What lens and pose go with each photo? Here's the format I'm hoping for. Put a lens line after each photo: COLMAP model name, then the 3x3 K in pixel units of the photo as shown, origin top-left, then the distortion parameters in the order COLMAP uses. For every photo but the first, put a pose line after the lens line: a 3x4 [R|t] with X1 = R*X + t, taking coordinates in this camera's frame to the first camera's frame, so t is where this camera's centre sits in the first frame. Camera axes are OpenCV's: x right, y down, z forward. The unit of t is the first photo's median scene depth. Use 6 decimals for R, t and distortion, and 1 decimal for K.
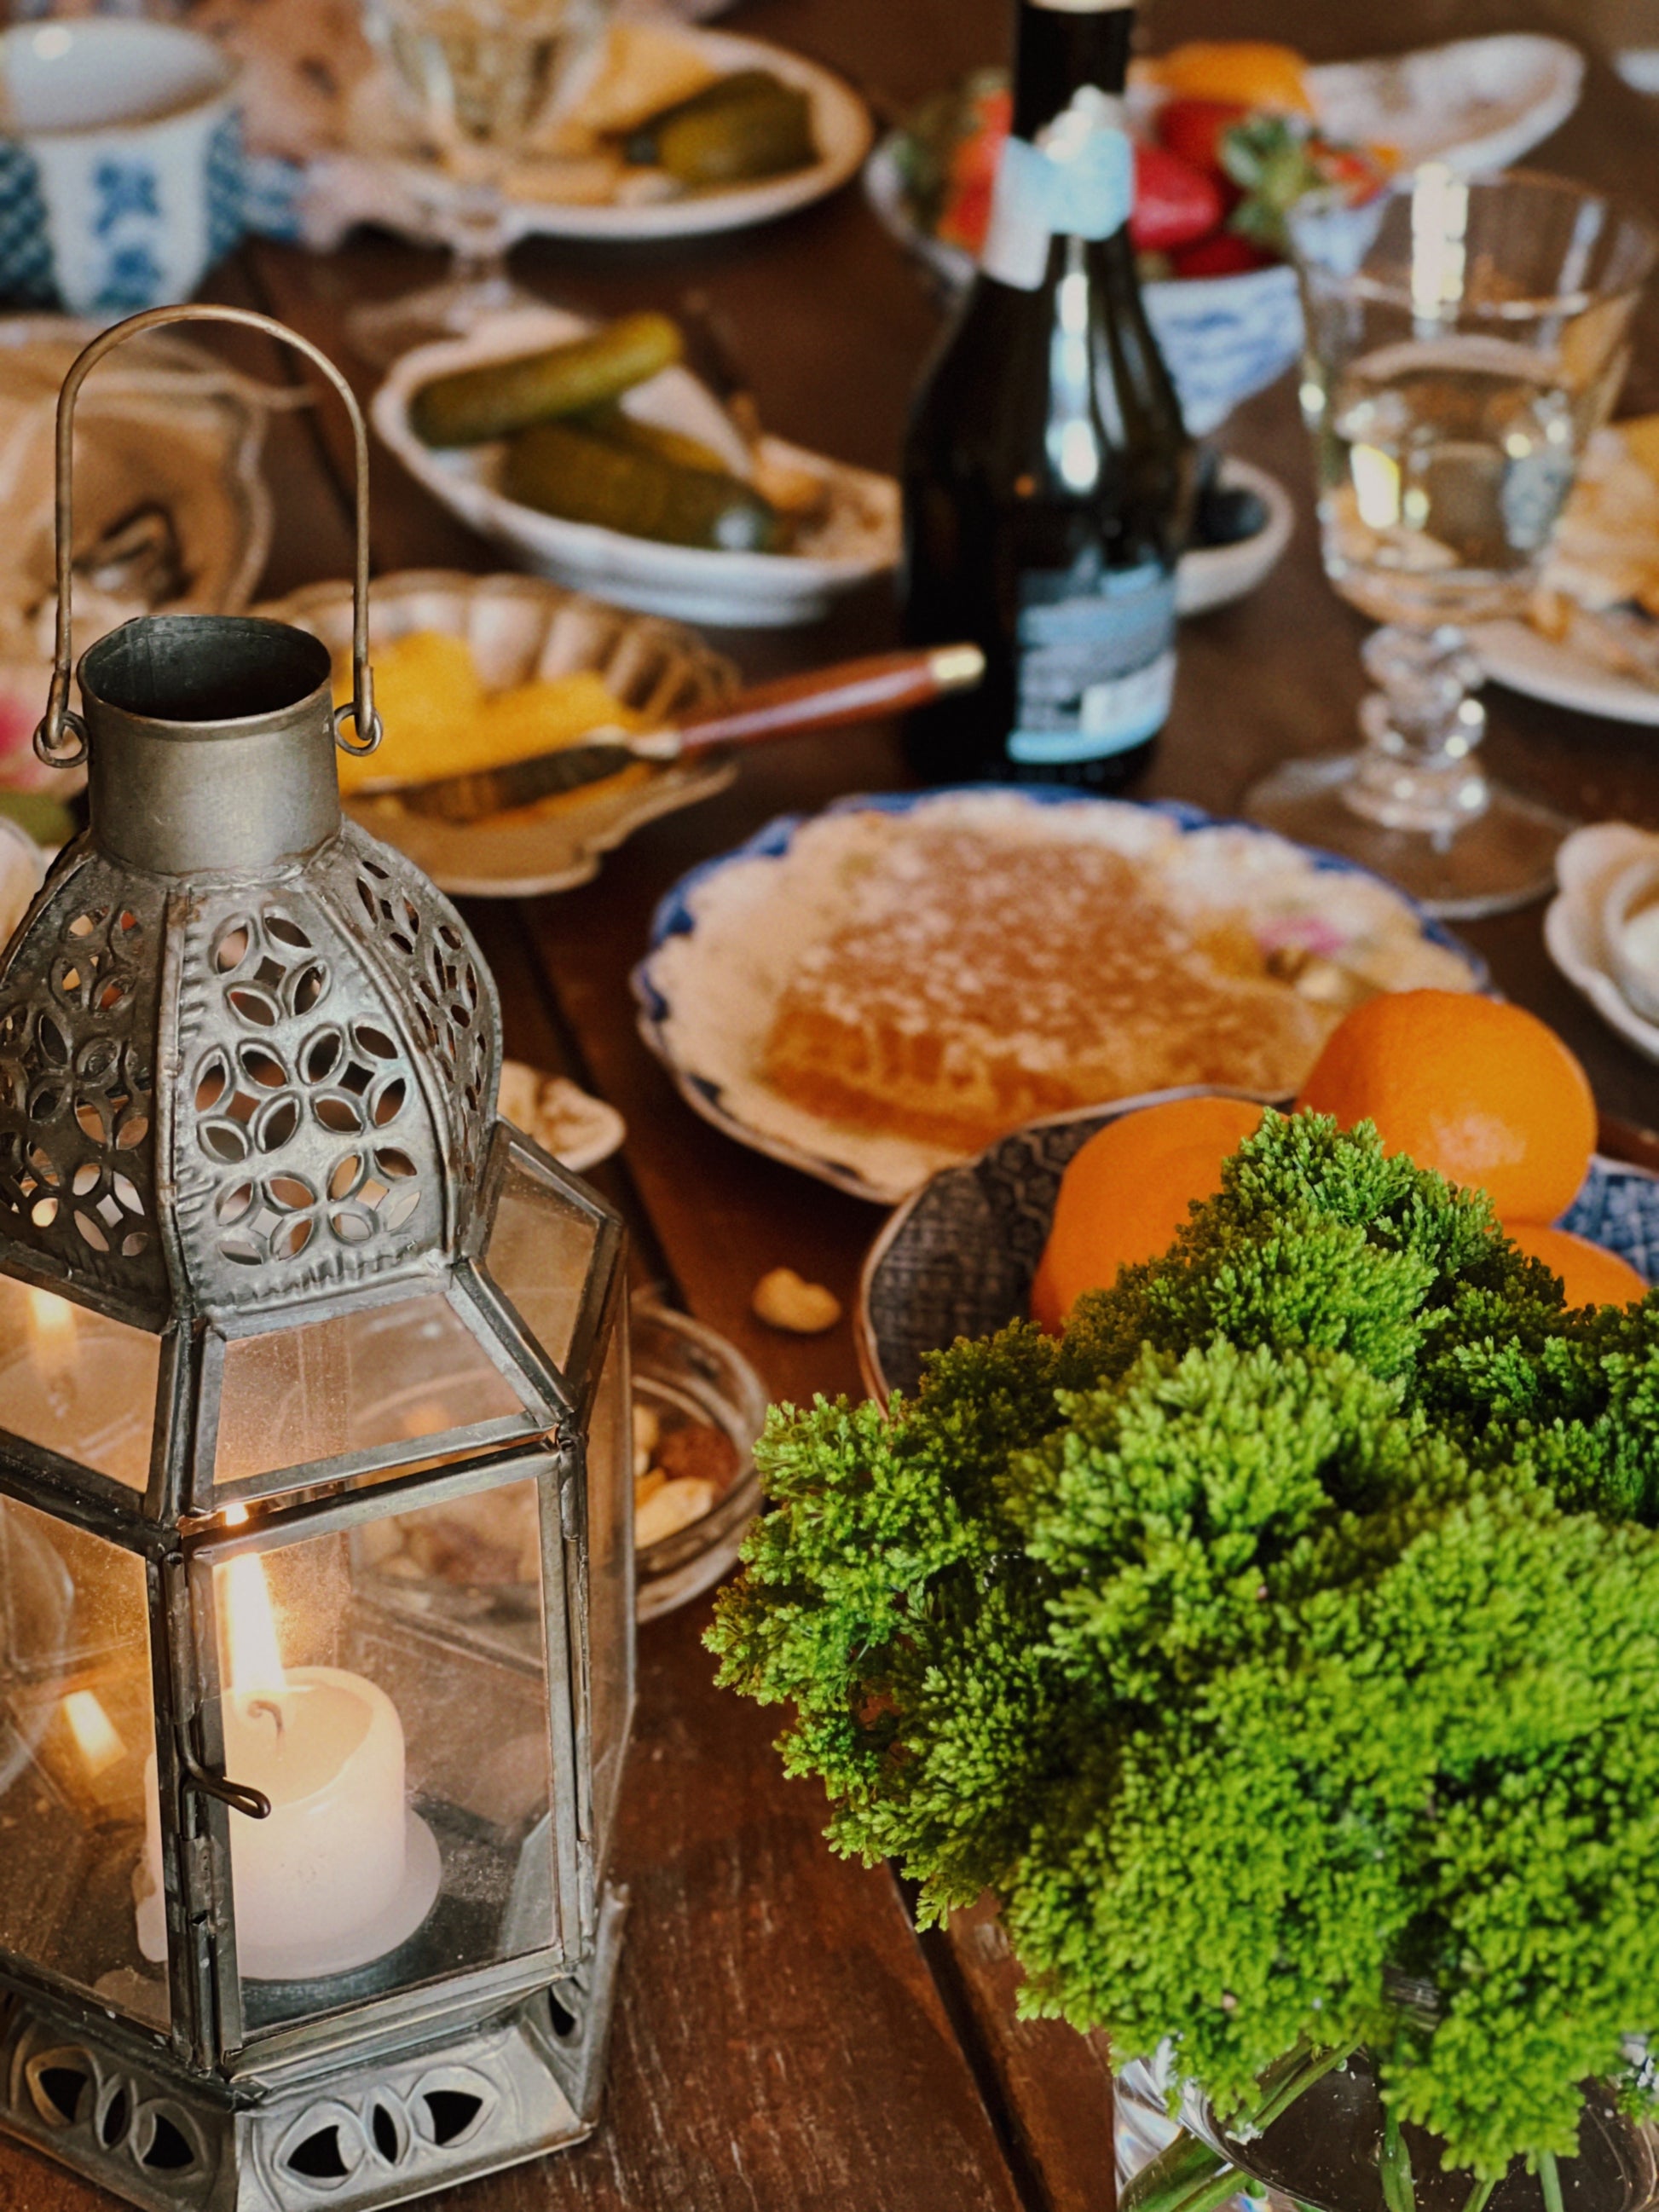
lens RADIAL K [[5285.6, 0, 884.2], [0, 5285.6, 1146.8], [0, 0, 1]] dist [-0.373780, 6.271978]
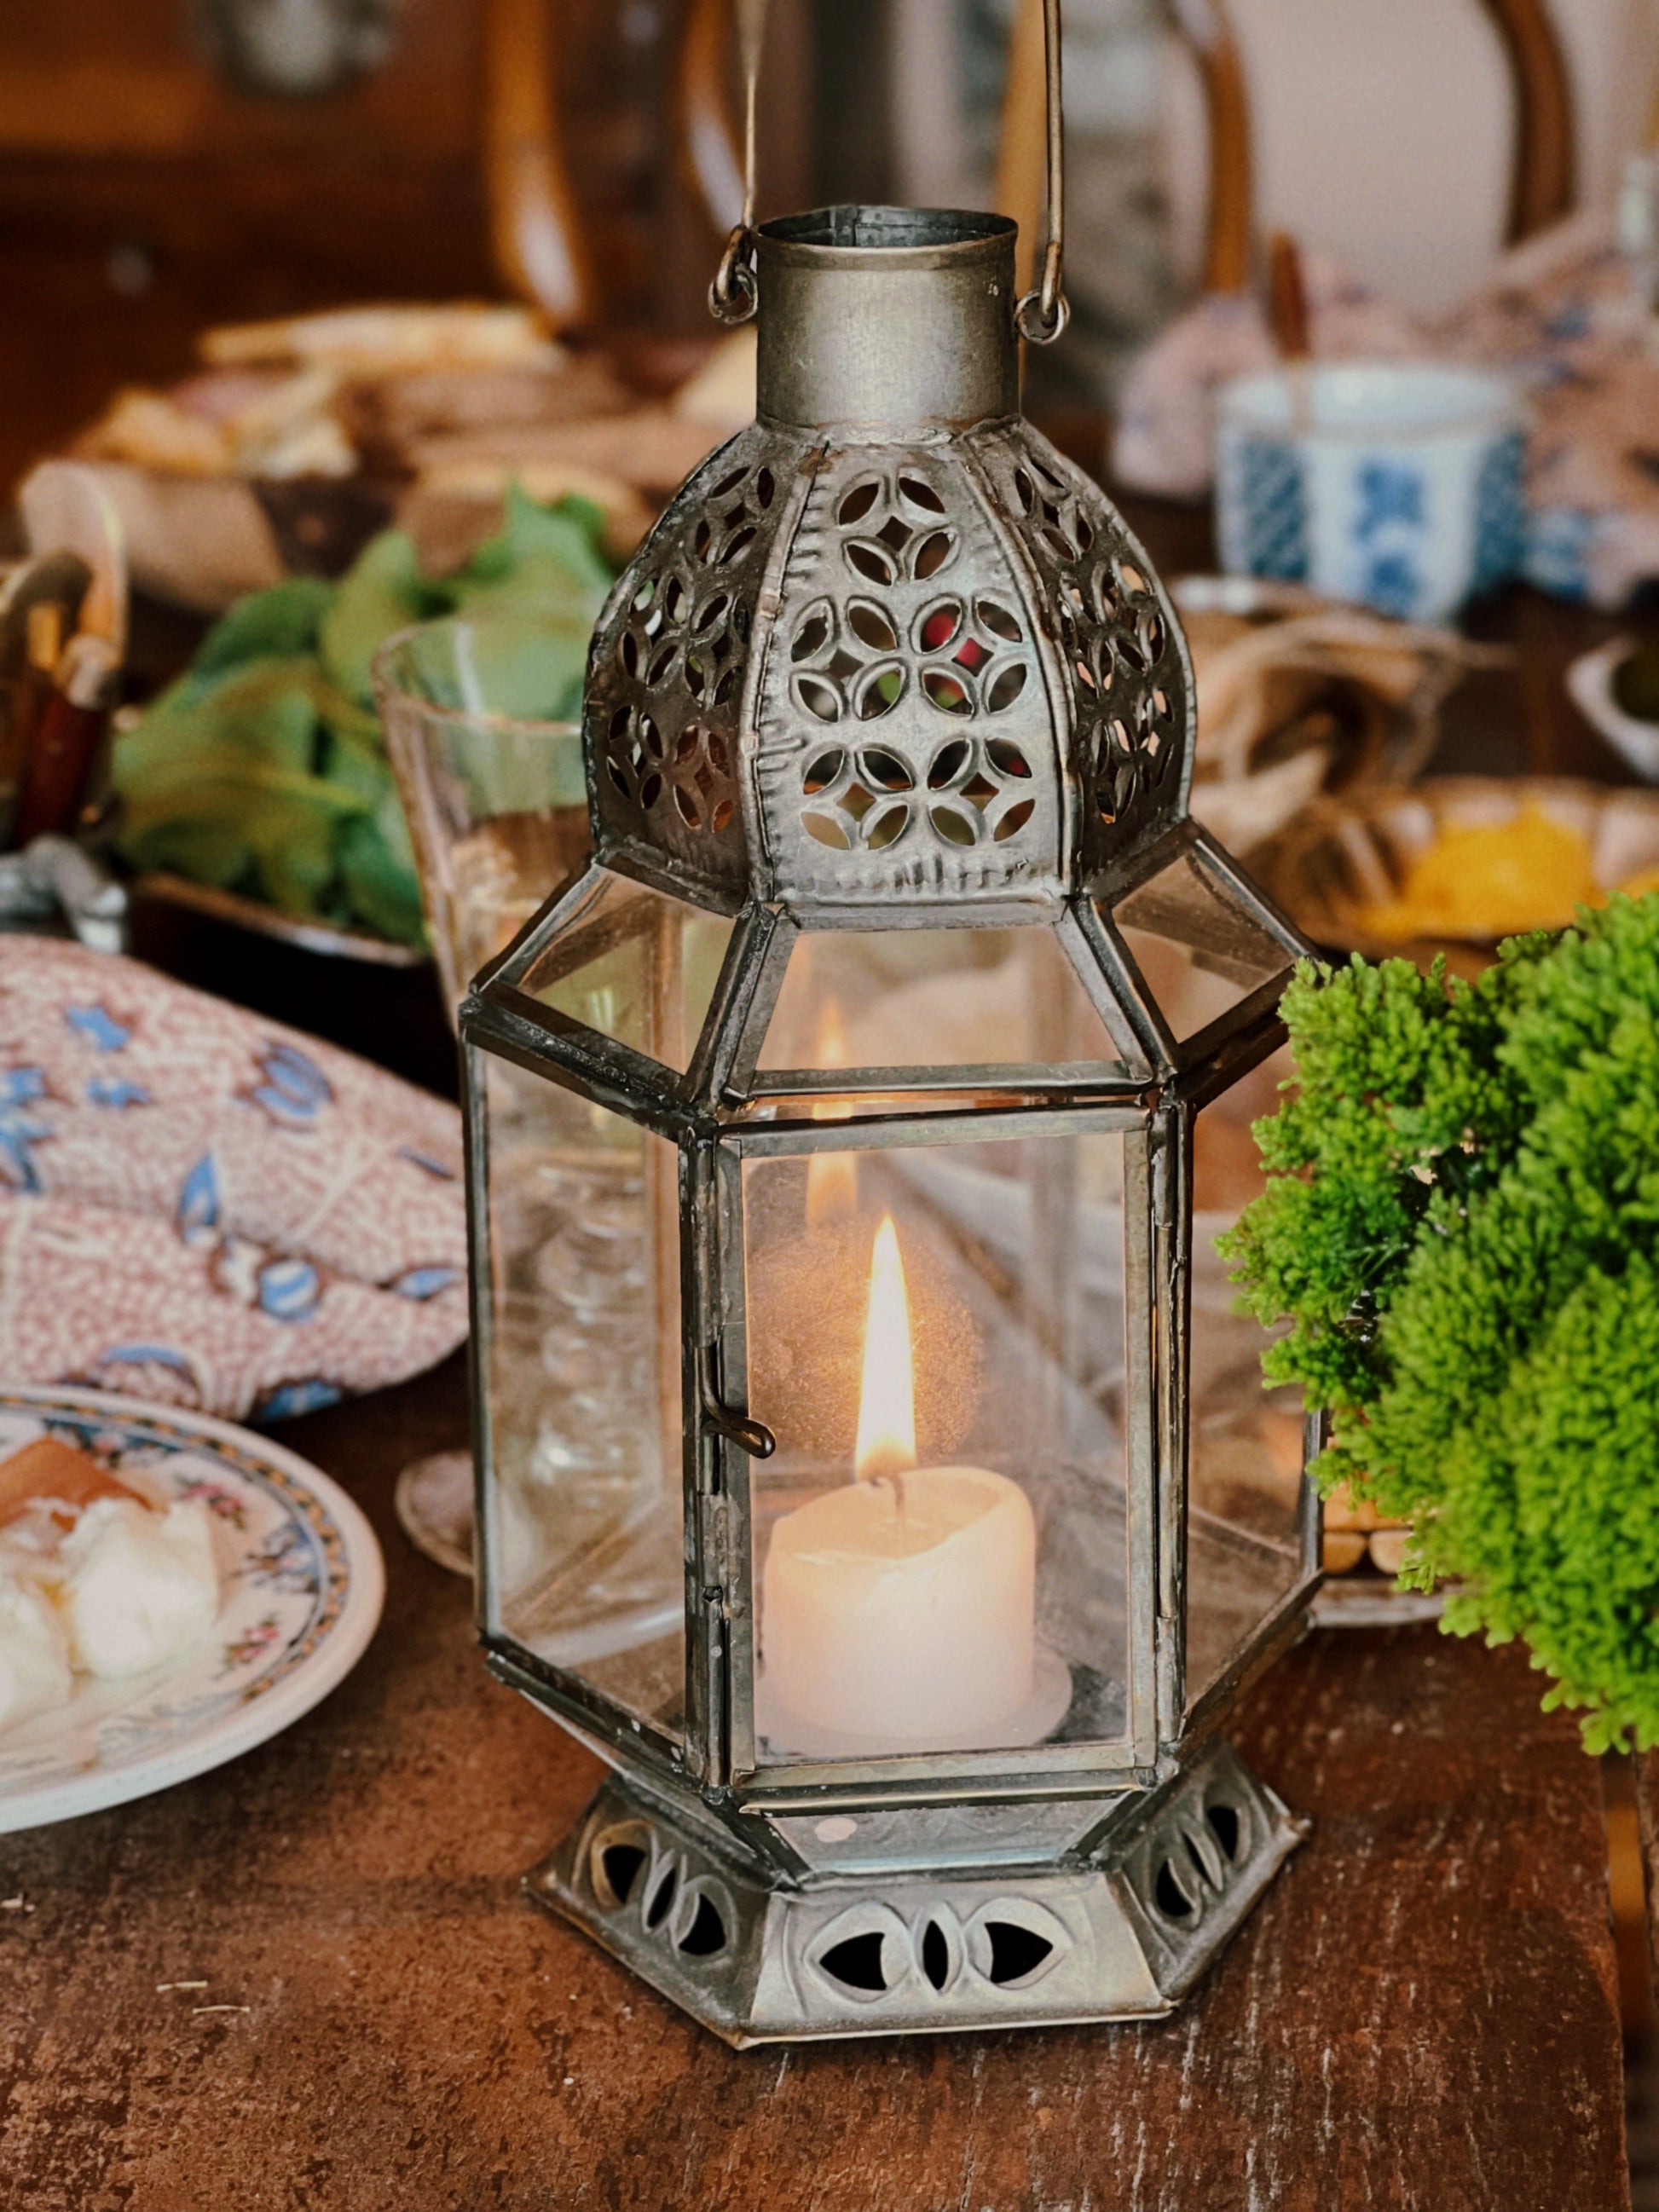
lens RADIAL K [[5305.3, 0, 829.5], [0, 5305.3, 1106.0], [0, 0, 1]] dist [-0.265651, 7.196124]
pose [[0.939930, 0.096518, -0.327437, 0.187850], [-0.157021, 0.973942, -0.163650, 0.219474], [0.303109, 0.205234, 0.930593, 0.143463]]
